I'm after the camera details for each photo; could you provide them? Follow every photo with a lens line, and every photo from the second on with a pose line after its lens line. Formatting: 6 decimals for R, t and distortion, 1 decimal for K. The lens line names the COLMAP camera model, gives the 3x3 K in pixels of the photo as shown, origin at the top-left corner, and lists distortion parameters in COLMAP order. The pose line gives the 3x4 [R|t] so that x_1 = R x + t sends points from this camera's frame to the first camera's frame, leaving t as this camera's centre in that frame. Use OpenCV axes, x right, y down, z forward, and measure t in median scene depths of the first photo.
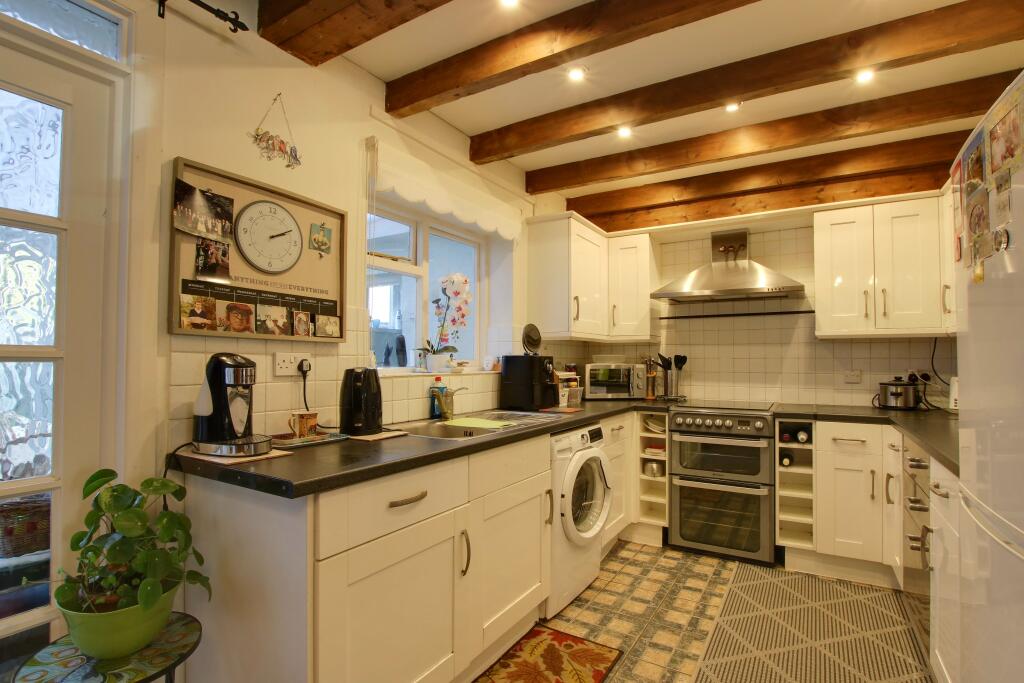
lens RADIAL K [[491.5, 0, 518.5], [0, 491.5, 347.1], [0, 0, 1]] dist [-0.026526, 0.000057]
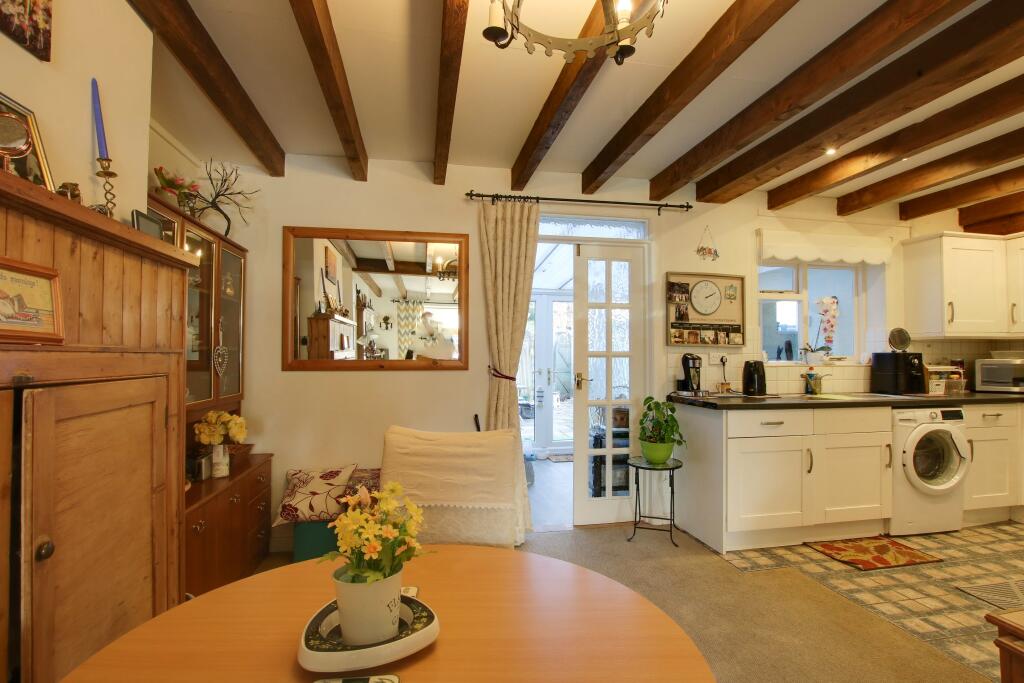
lens RADIAL K [[491.5, 0, 518.5], [0, 491.5, 347.1], [0, 0, 1]] dist [-0.026526, 0.000057]
pose [[0.670931, -0.014787, -0.741372, 0.449244], [0.021152, 0.999776, -0.000798, -0.025681], [0.741218, -0.015146, 0.671094, -0.896072]]
